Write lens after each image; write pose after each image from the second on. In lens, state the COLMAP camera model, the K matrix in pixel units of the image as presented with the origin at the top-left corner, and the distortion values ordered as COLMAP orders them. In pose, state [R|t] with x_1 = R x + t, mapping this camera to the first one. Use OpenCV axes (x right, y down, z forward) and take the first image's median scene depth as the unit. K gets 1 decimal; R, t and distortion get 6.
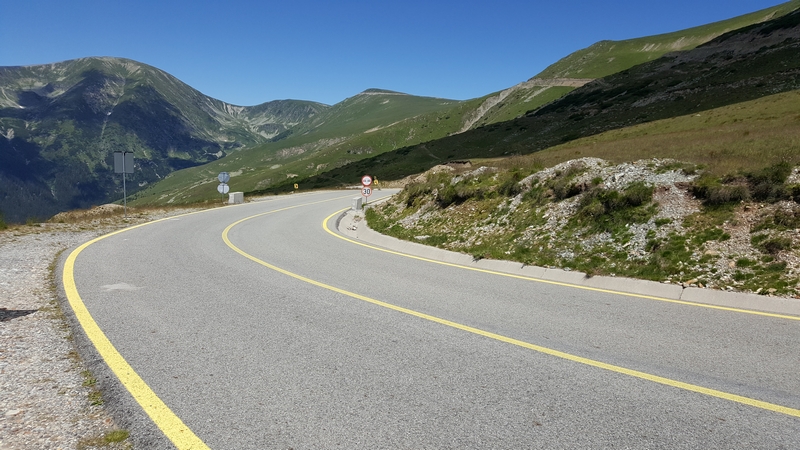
lens RADIAL K [[603.4, 0, 405.1], [0, 603.4, 217.2], [0, 0, 1]] dist [0.149656, -0.320413]
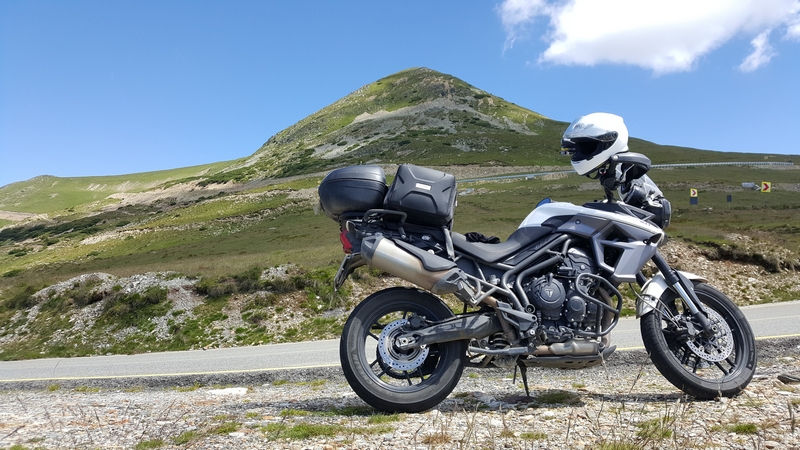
lens RADIAL K [[603.4, 0, 405.1], [0, 603.4, 217.2], [0, 0, 1]] dist [0.149656, -0.320413]
pose [[0.661180, 0.072604, 0.746706, -0.134847], [0.098487, 0.978293, -0.182328, 0.048431], [-0.743735, 0.194092, 0.639677, -0.133781]]
